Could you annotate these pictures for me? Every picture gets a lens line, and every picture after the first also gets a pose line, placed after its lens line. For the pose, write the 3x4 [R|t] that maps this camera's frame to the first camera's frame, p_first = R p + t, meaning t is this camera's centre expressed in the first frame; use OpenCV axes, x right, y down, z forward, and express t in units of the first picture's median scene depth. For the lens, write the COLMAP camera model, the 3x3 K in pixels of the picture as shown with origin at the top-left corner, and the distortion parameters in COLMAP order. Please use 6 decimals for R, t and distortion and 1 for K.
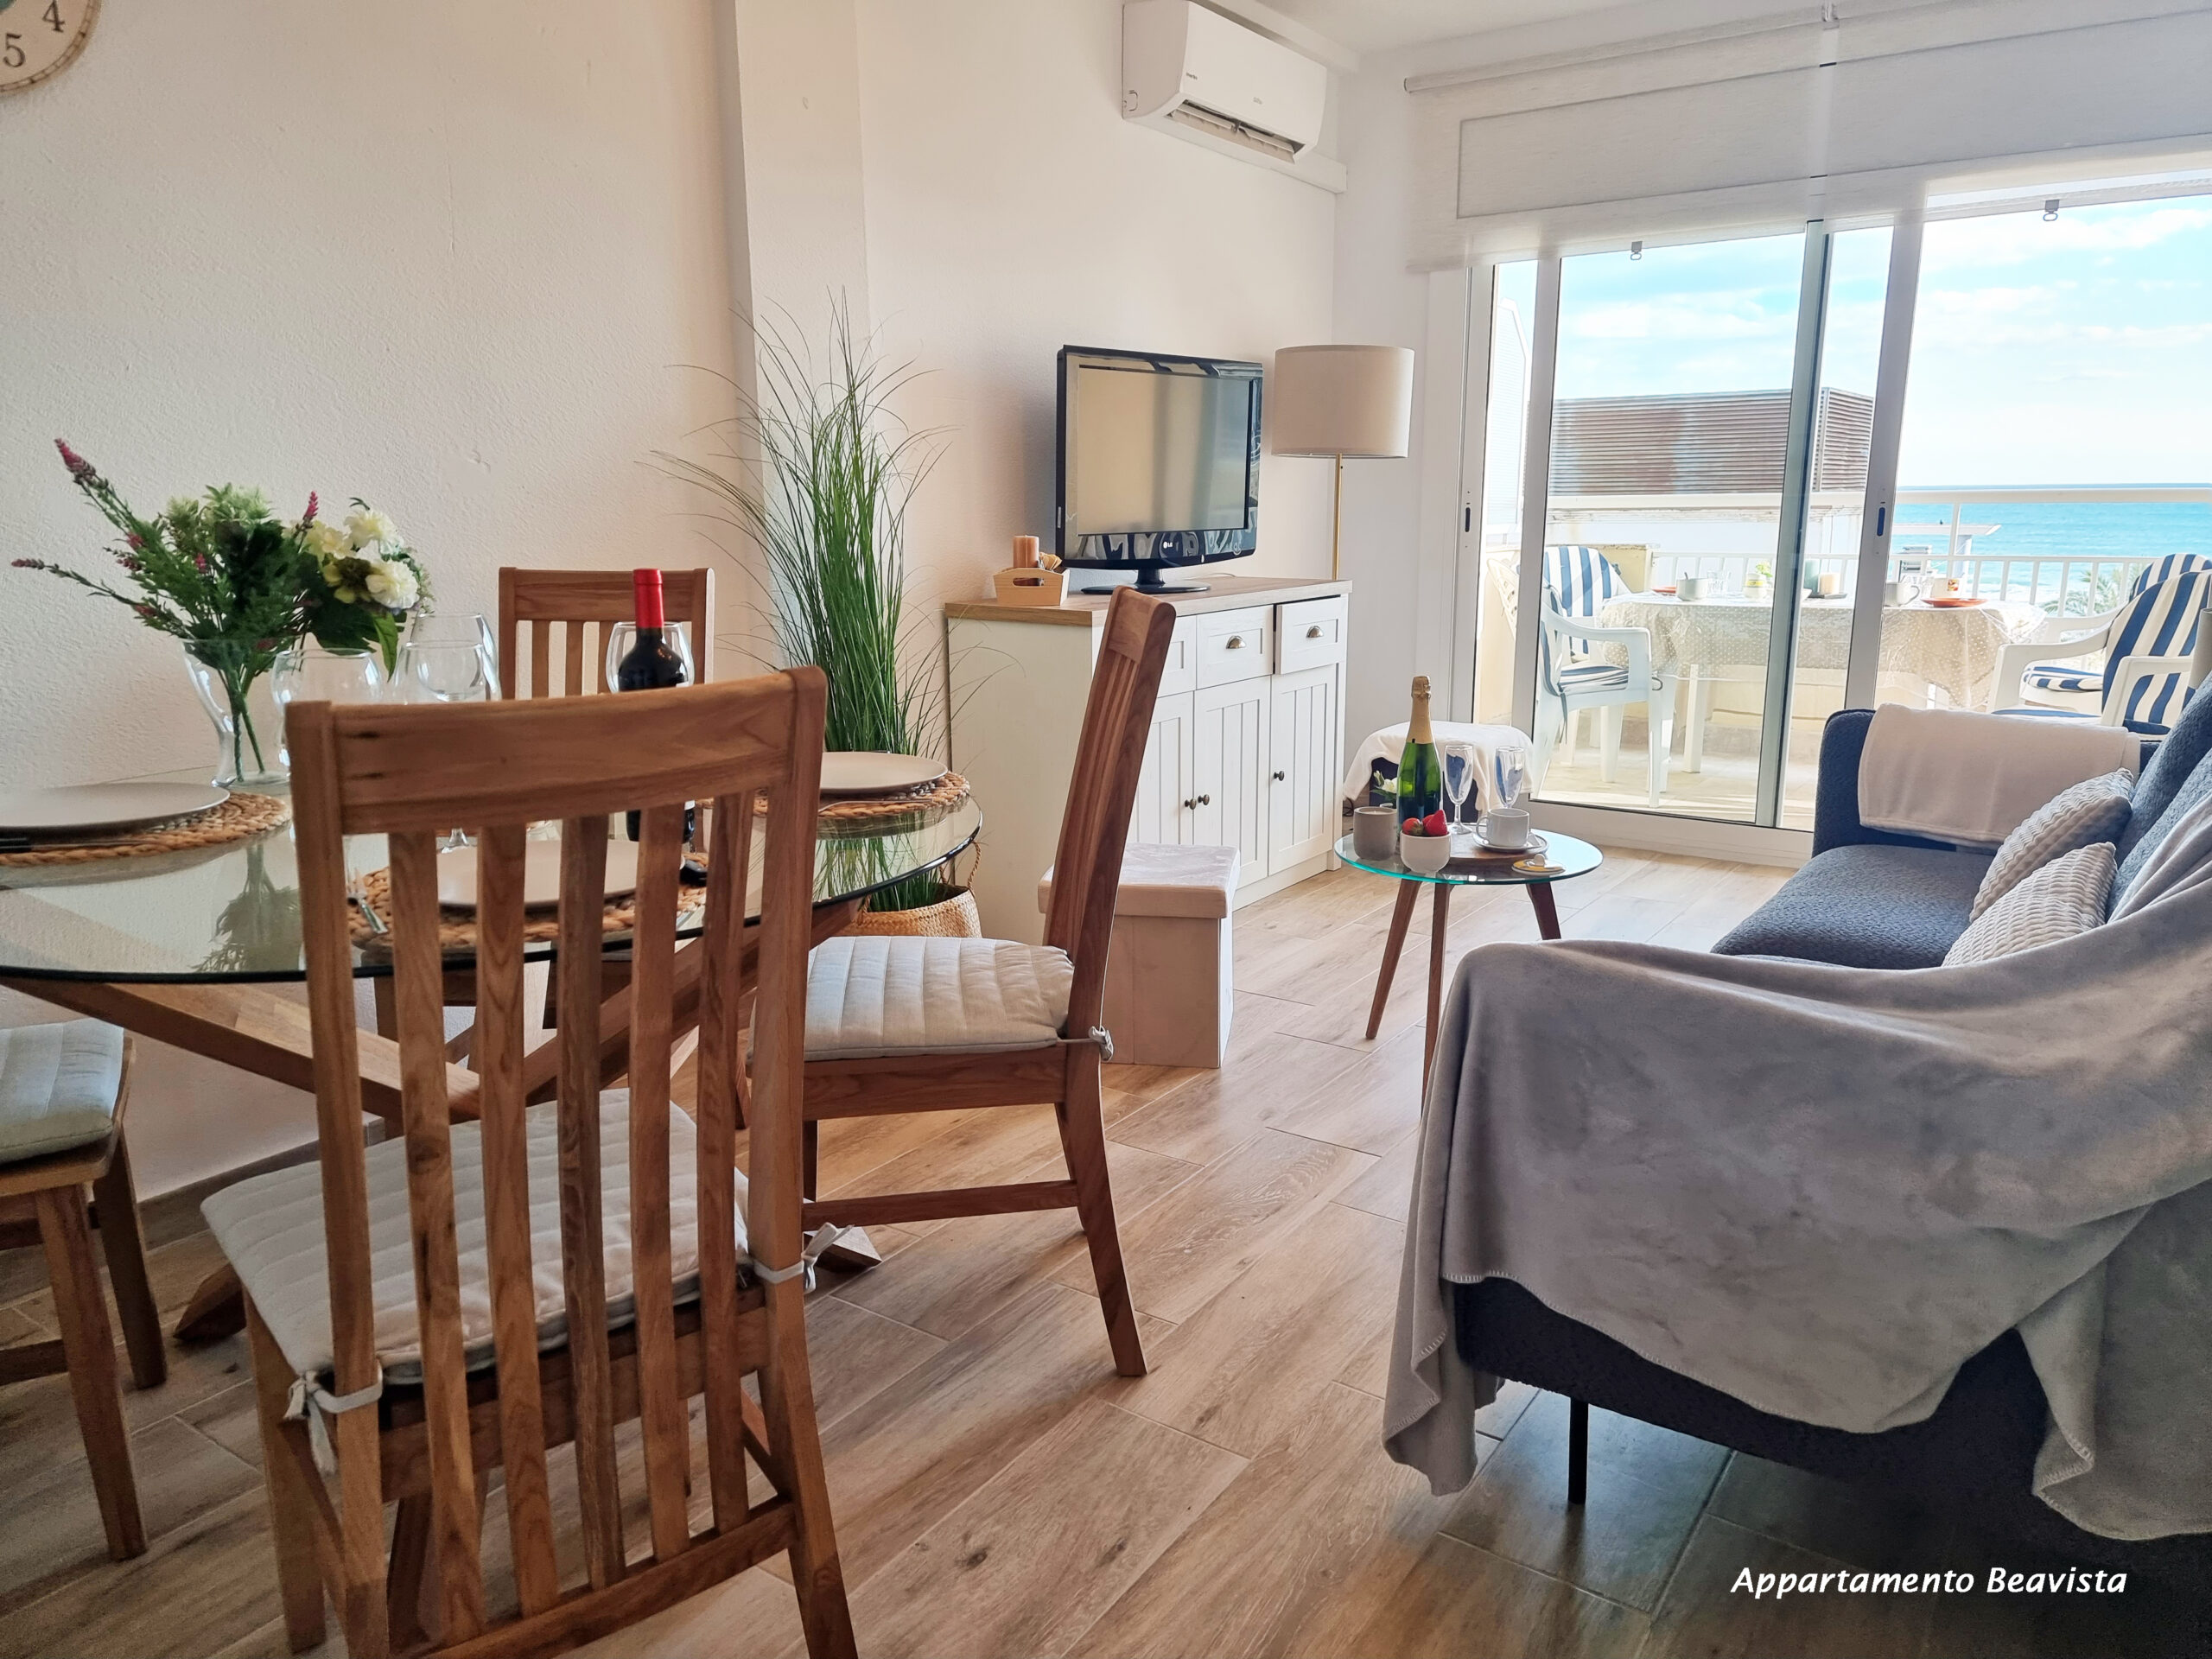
lens RADIAL K [[1504.3, 0, 1106.0], [0, 1504.3, 829.5], [0, 0, 1]] dist [0.068786, -0.063482]
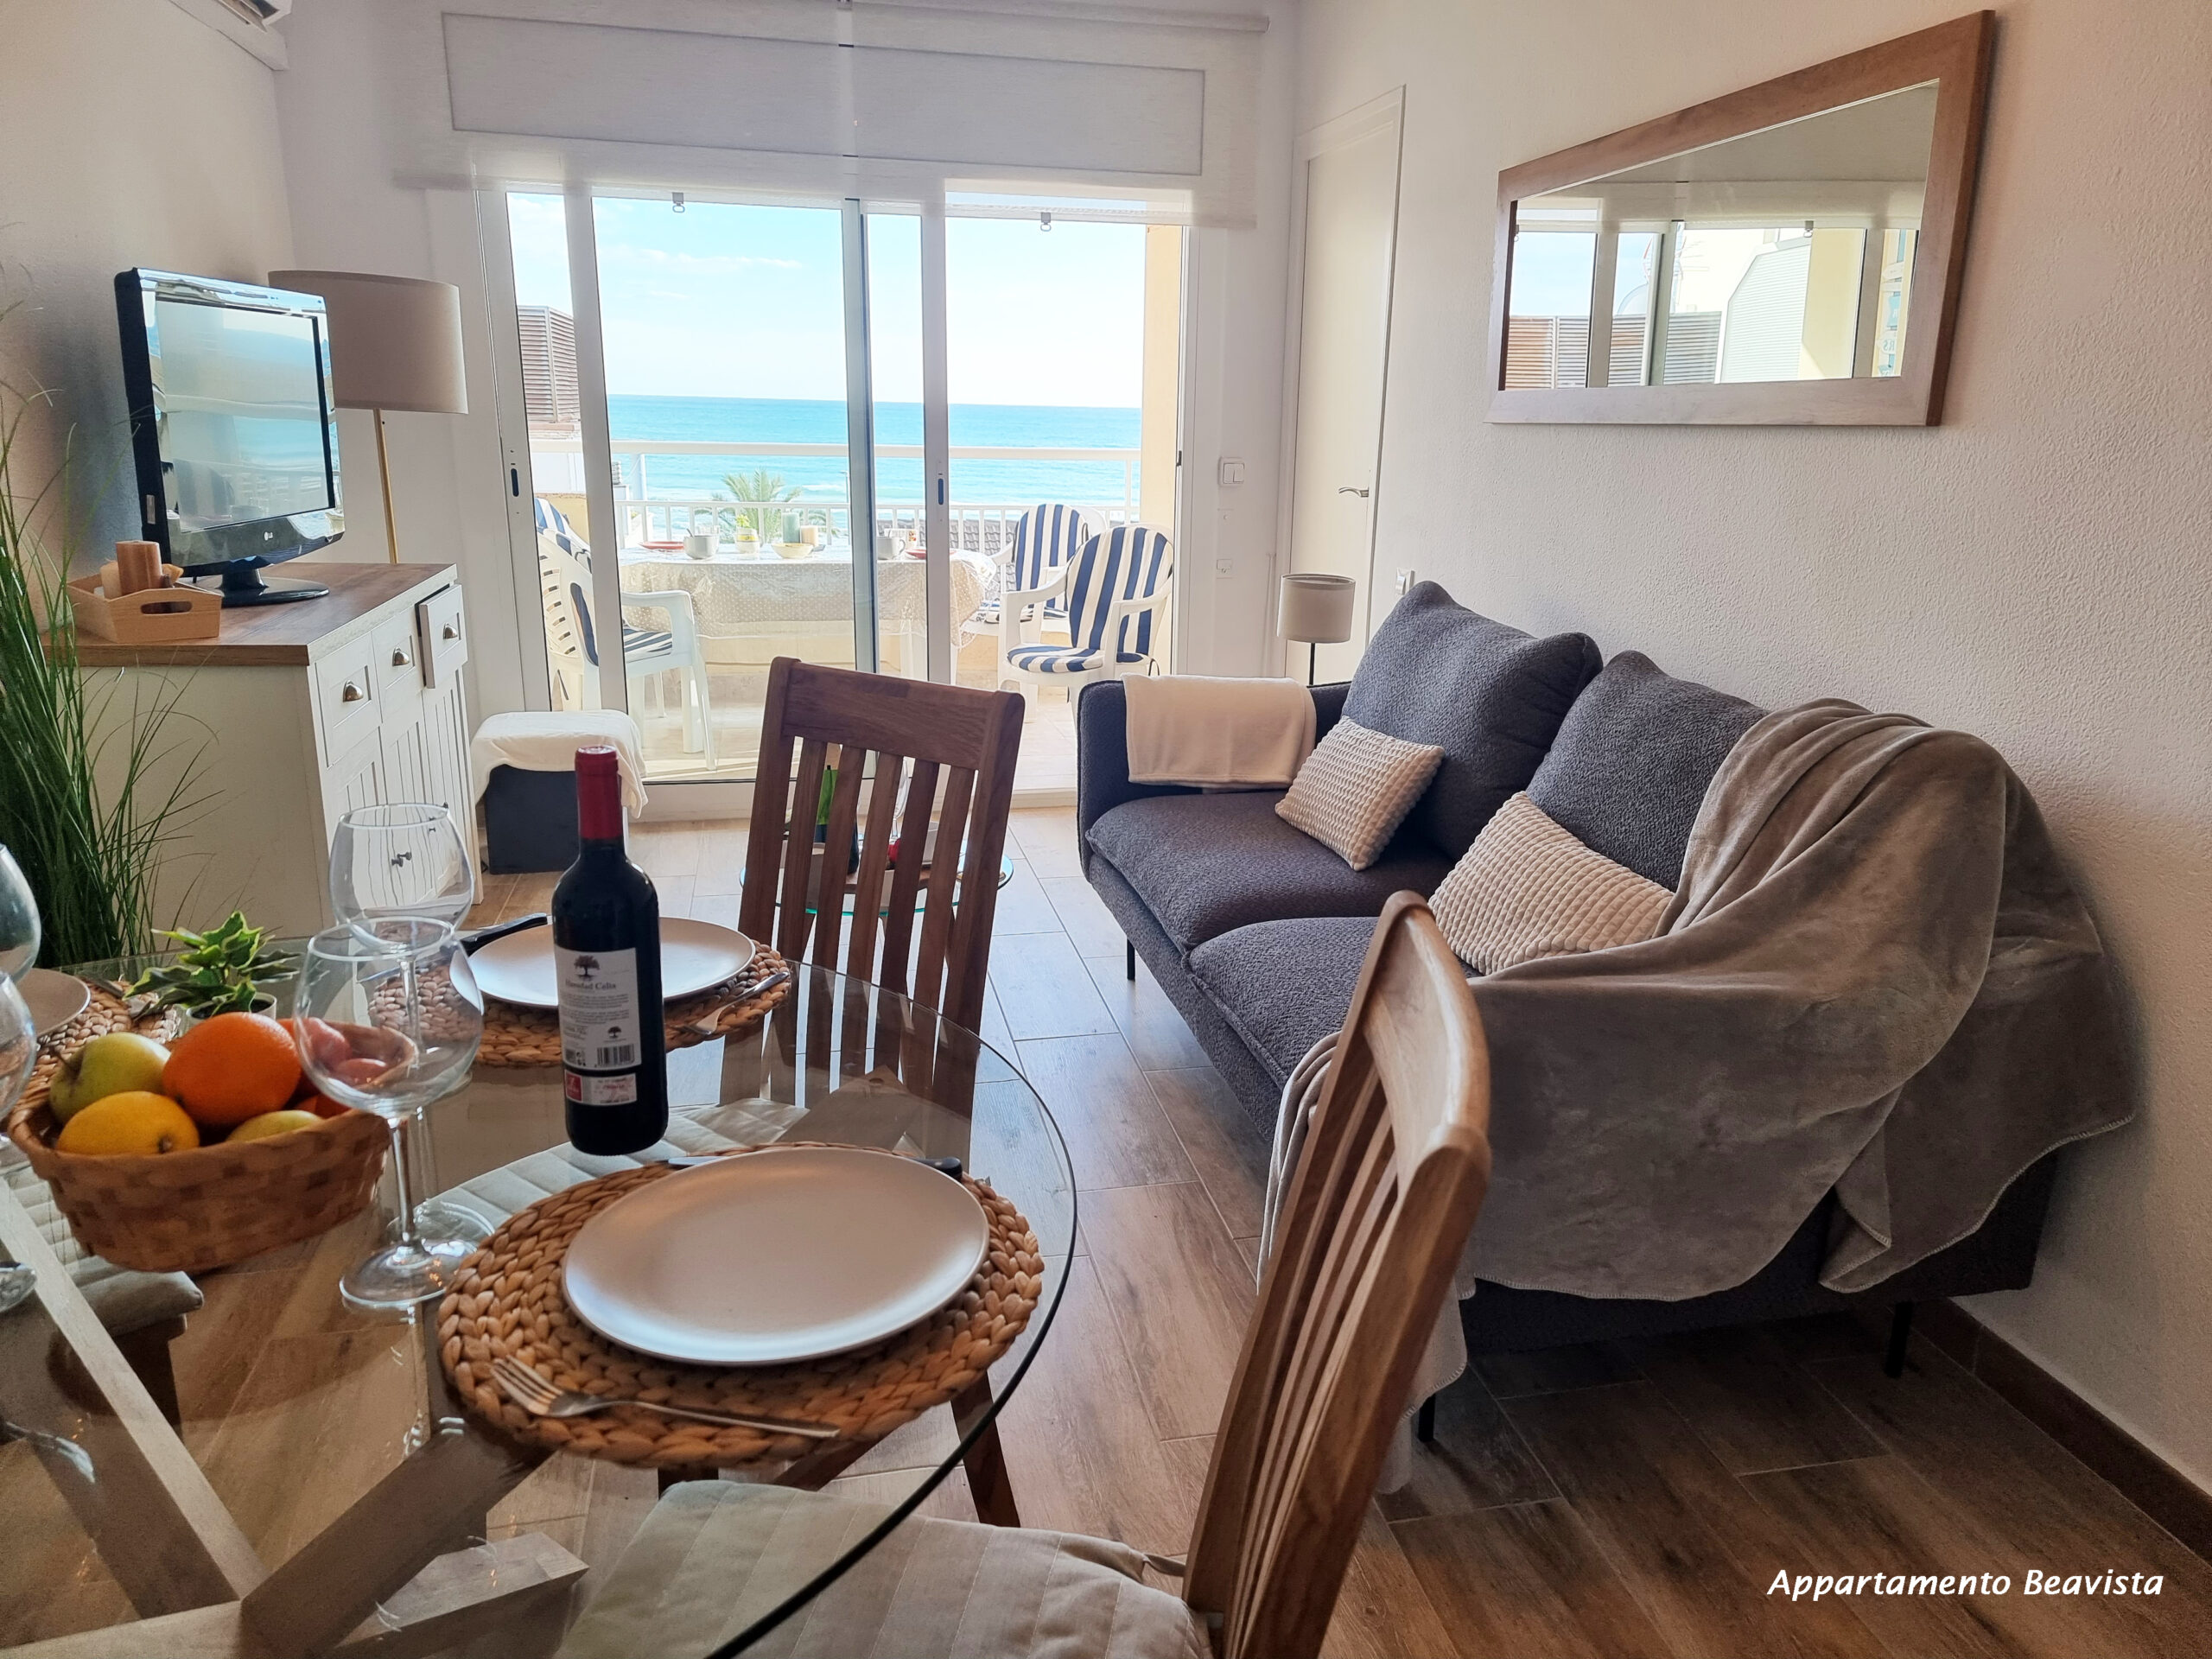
lens RADIAL K [[1537.2, 0, 1106.0], [0, 1537.2, 829.5], [0, 0, 1]] dist [0.072755, -0.045796]
pose [[0.681026, -0.175607, 0.710891, -0.251755], [0.136922, 0.984234, 0.111959, -0.072377], [-0.719344, 0.021090, 0.694334, 0.150607]]
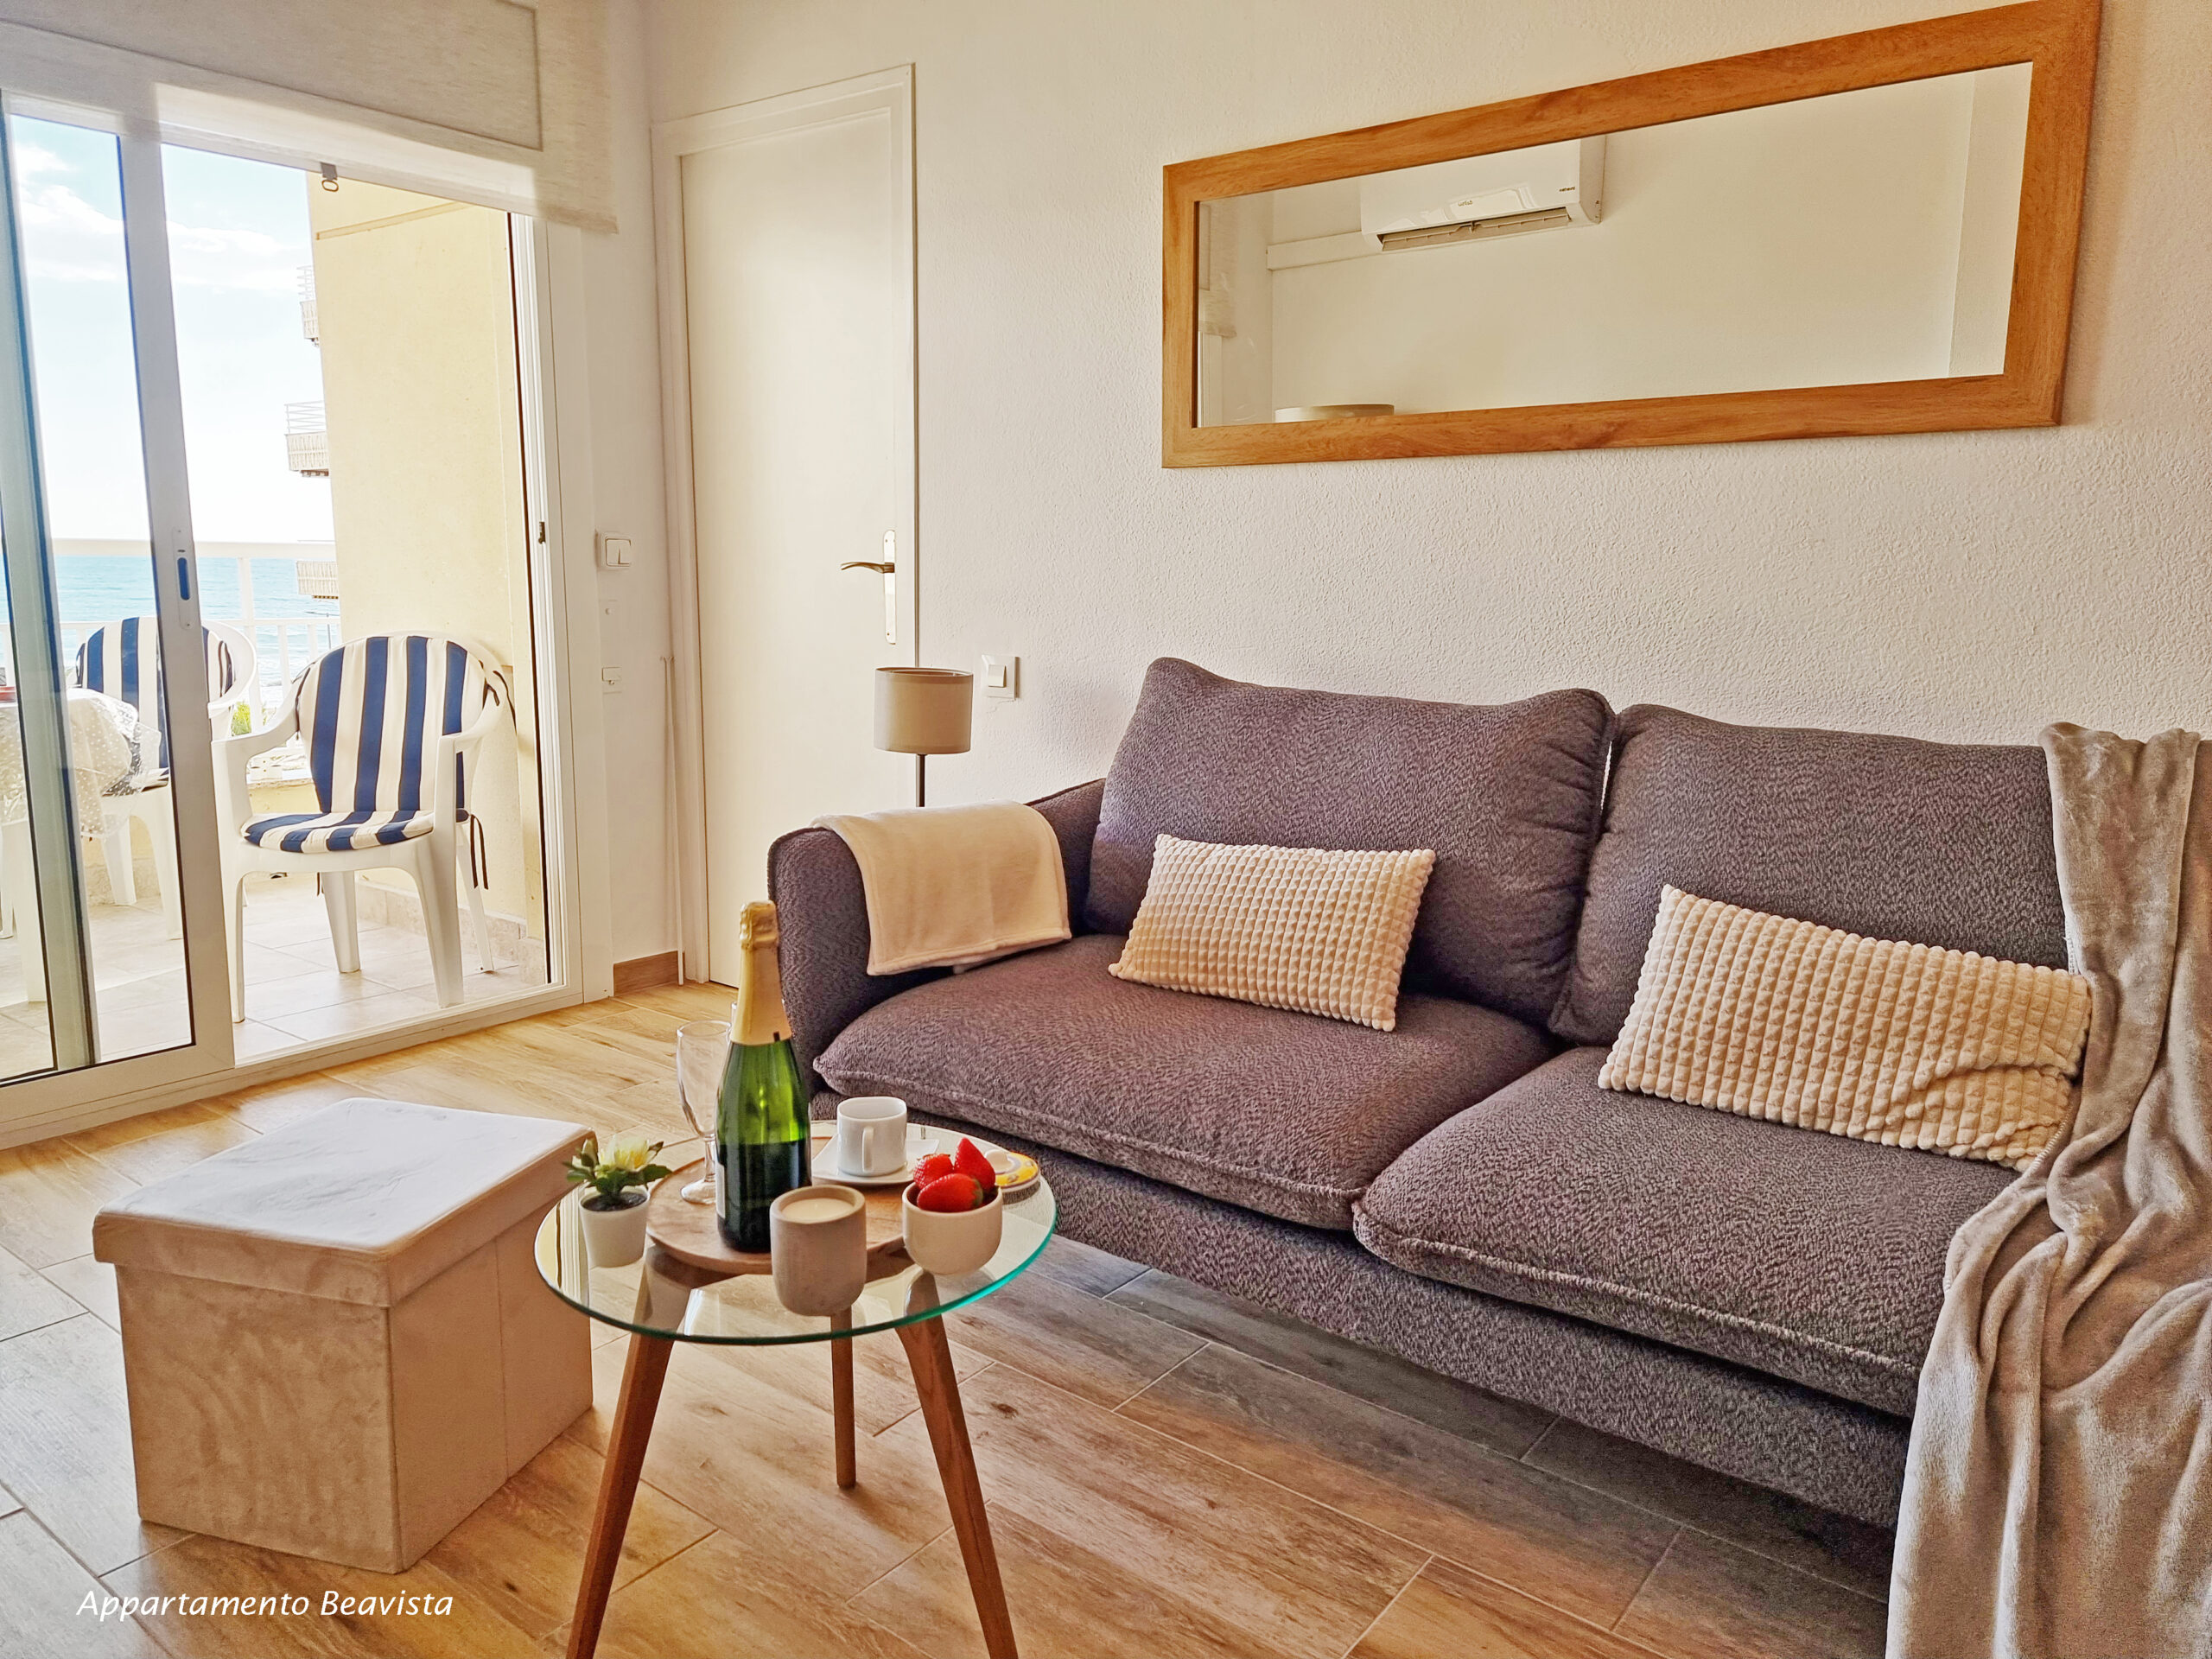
lens RADIAL K [[1504.3, 0, 1106.0], [0, 1504.3, 829.5], [0, 0, 1]] dist [0.068786, -0.063482]
pose [[0.034152, -0.167222, 0.985328, -0.167850], [0.202691, 0.966573, 0.157014, -0.121966], [-0.978647, 0.194355, 0.066905, 0.593074]]
